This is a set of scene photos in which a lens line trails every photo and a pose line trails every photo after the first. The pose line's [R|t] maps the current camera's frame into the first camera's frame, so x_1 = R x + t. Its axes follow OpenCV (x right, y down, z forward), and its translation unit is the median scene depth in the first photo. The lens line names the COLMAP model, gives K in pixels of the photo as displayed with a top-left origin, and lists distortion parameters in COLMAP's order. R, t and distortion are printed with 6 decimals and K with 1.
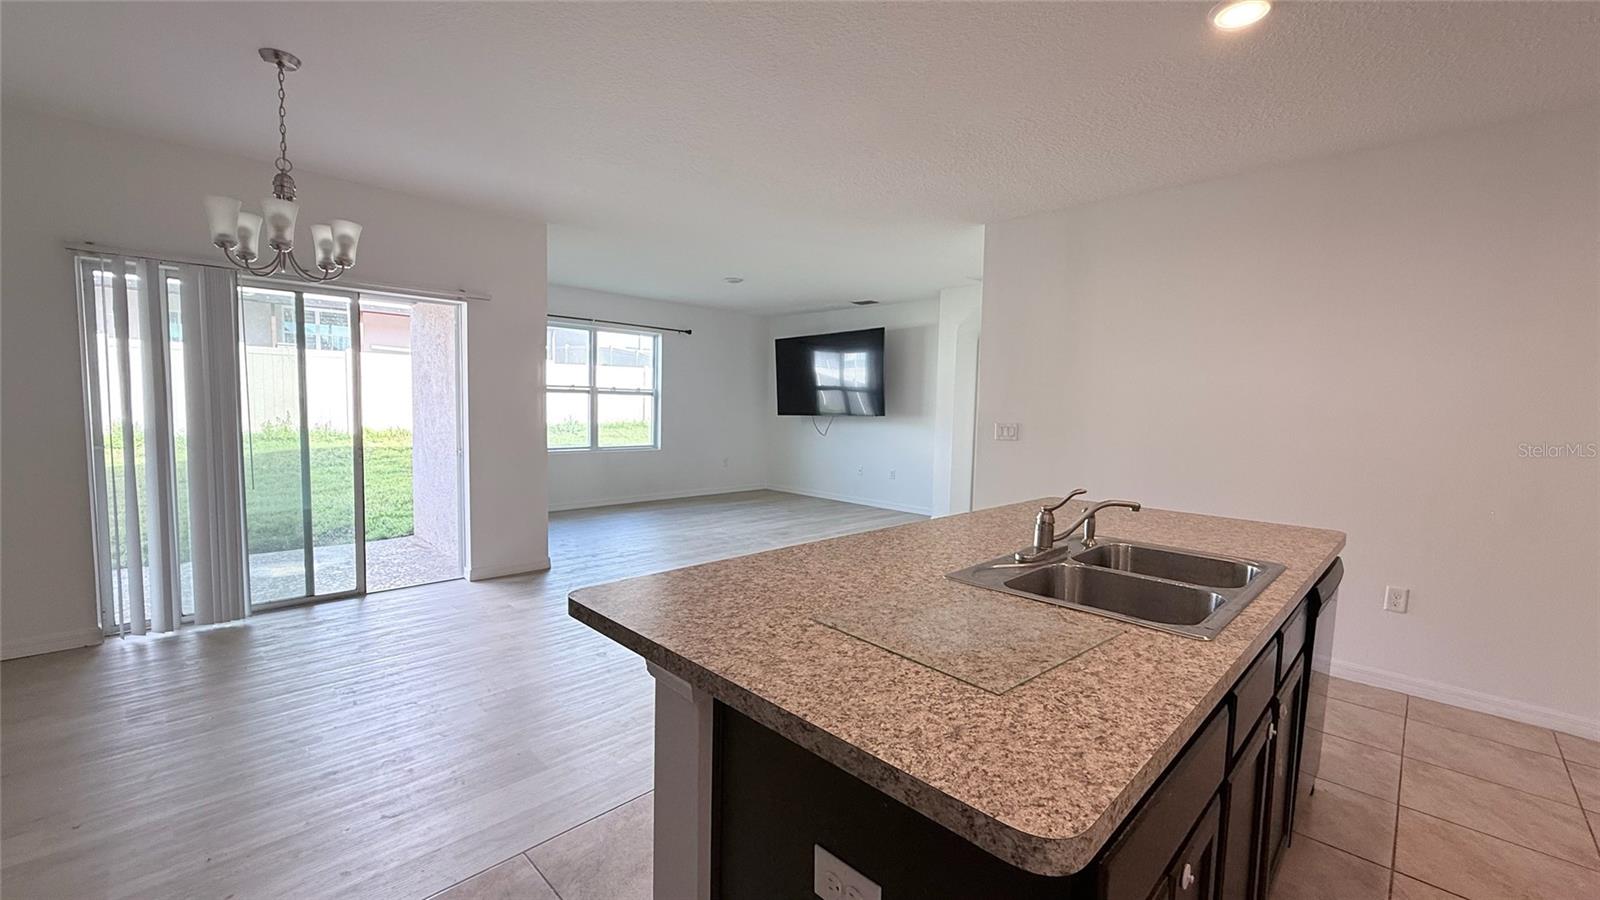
lens RADIAL K [[637.5, 0, 809.8], [0, 637.5, 453.7], [0, 0, 1]] dist [0.002919, -0.000019]
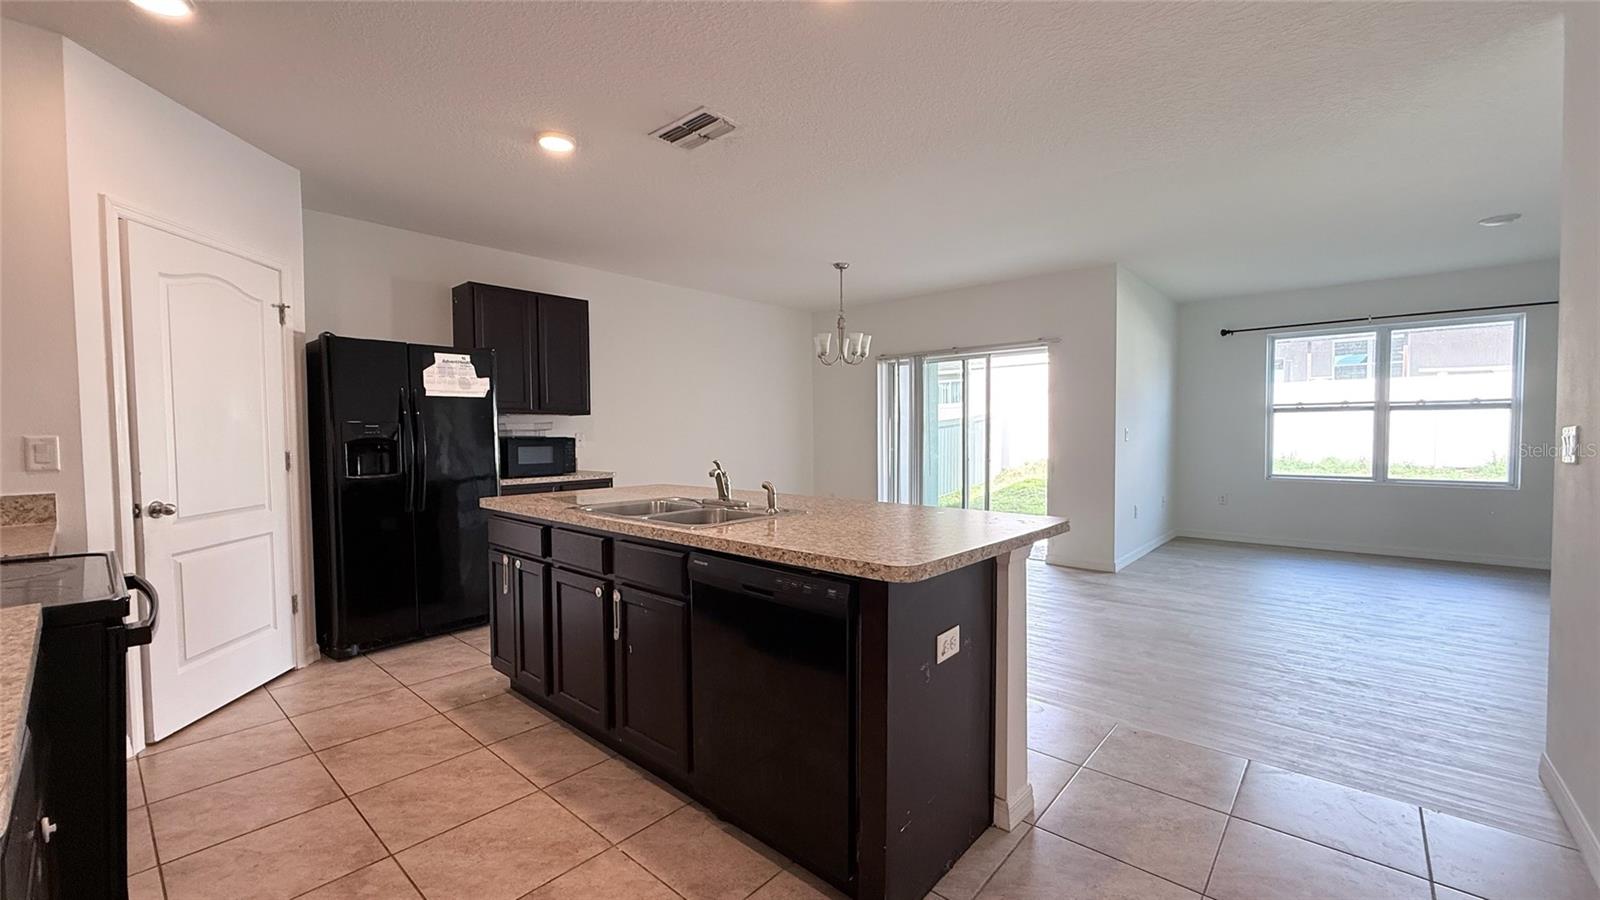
lens RADIAL K [[637.5, 0, 797.2], [0, 637.5, 450.5], [0, 0, 1]] dist [0.002919, -0.000019]
pose [[0.061938, 0.009779, -0.998032, 0.402522], [-0.068501, 0.997636, 0.005524, 0.000507], [0.995727, 0.068024, 0.062461, 0.235823]]
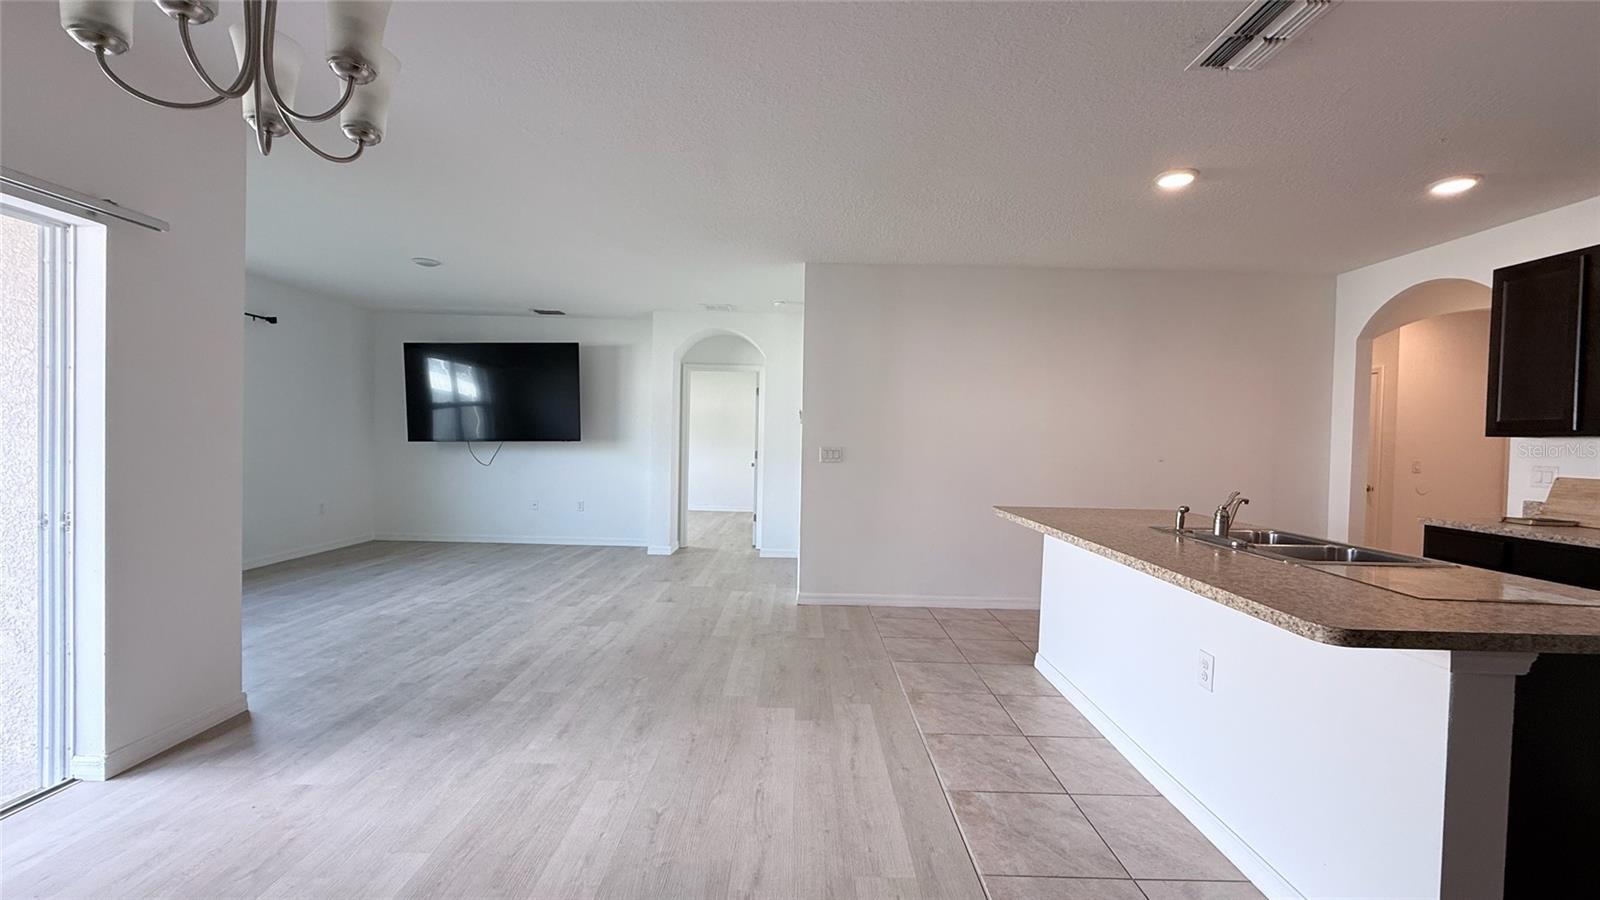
lens RADIAL K [[637.5, 0, 797.8], [0, 637.5, 448.6], [0, 0, 1]] dist [0.002919, -0.000019]
pose [[0.709319, -0.019525, 0.704618, -0.290465], [0.049589, 0.998522, -0.022251, -0.013034], [-0.703142, 0.050724, 0.709238, 0.145642]]
